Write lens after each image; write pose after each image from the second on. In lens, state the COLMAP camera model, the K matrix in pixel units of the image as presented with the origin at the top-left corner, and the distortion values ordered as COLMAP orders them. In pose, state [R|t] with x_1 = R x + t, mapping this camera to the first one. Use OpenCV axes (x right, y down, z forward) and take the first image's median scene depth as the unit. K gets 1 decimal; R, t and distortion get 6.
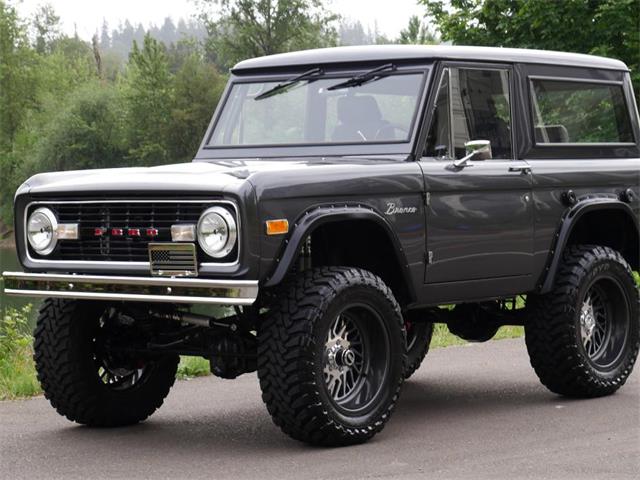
lens RADIAL K [[2022.7, 0, 317.4], [0, 2022.7, 241.1], [0, 0, 1]] dist [0.130645, 0.000000]
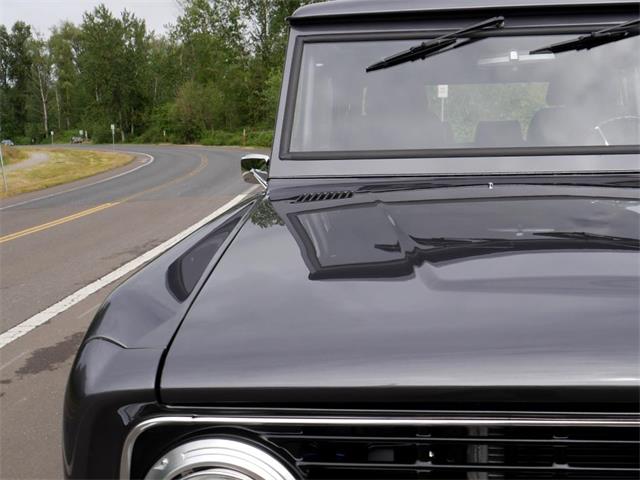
lens RADIAL K [[724.1, 0, 324.7], [0, 724.1, 241.7], [0, 0, 1]] dist [-0.031105, 0.000000]
pose [[0.831699, -0.088233, 0.548171, -0.178022], [0.028704, 0.992805, 0.116250, -0.052852], [-0.554484, -0.080950, 0.828248, 0.956455]]
